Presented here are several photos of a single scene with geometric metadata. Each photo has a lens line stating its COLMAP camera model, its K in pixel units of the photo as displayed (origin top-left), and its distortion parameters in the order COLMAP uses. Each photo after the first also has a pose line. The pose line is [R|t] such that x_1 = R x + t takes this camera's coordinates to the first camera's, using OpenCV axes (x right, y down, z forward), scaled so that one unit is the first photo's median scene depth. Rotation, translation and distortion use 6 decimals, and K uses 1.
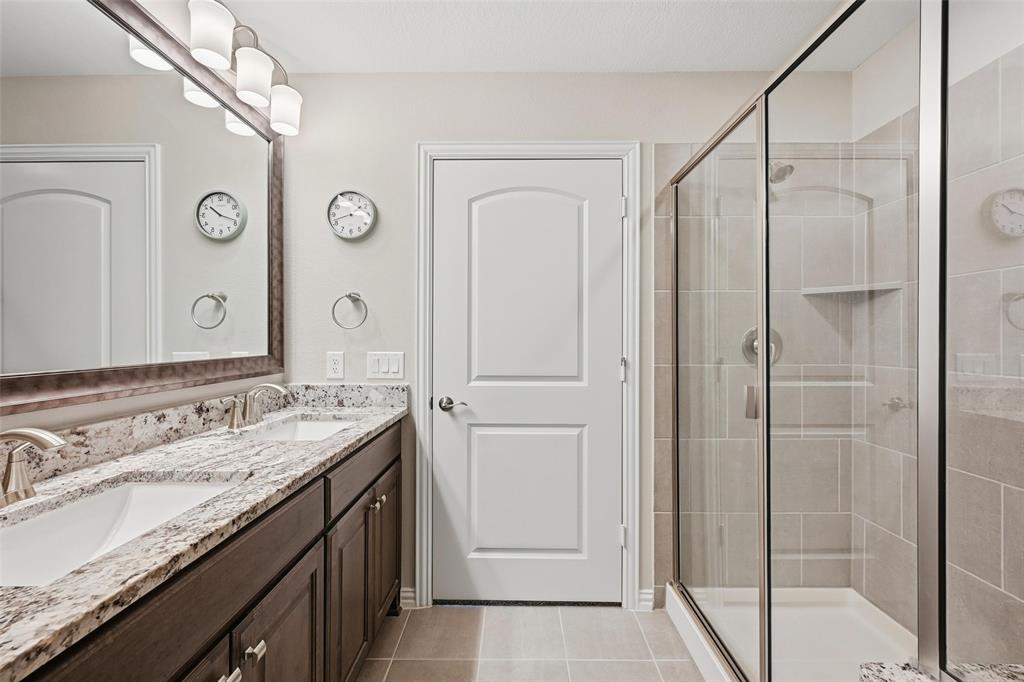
lens RADIAL K [[408.9, 0, 512.0], [0, 408.9, 339.6], [0, 0, 1]] dist [-0.001992, -0.000029]
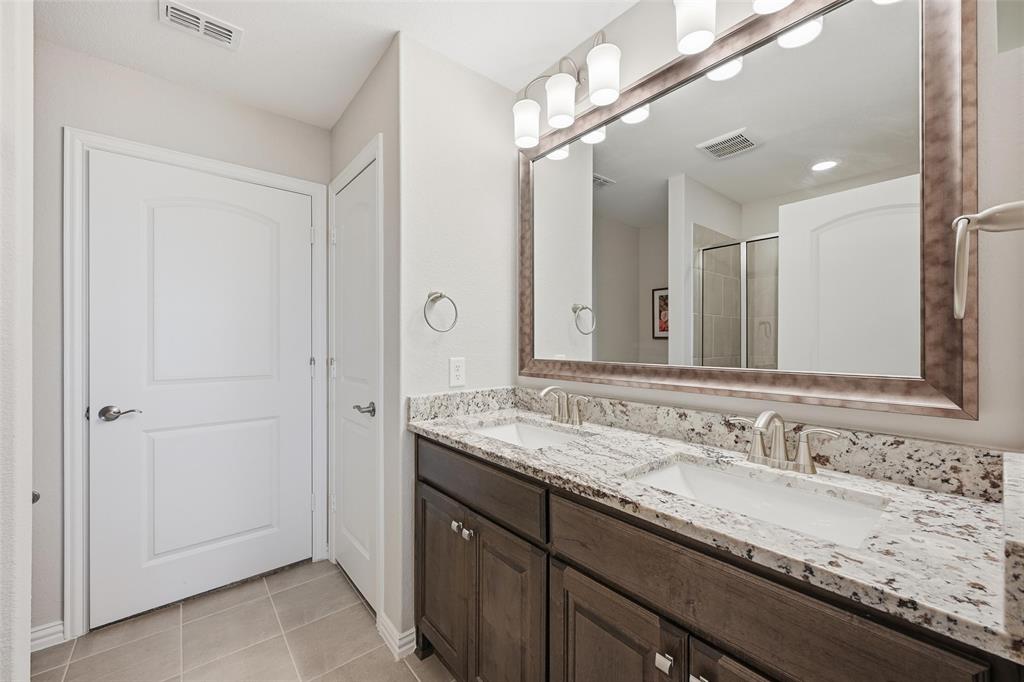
lens RADIAL K [[408.9, 0, 509.4], [0, 408.9, 337.5], [0, 0, 1]] dist [-0.001992, -0.000029]
pose [[-0.765214, 0.007857, -0.643729, 0.226887], [0.006551, 0.999969, 0.004418, -0.030925], [0.643743, -0.000836, -0.765241, 1.678945]]
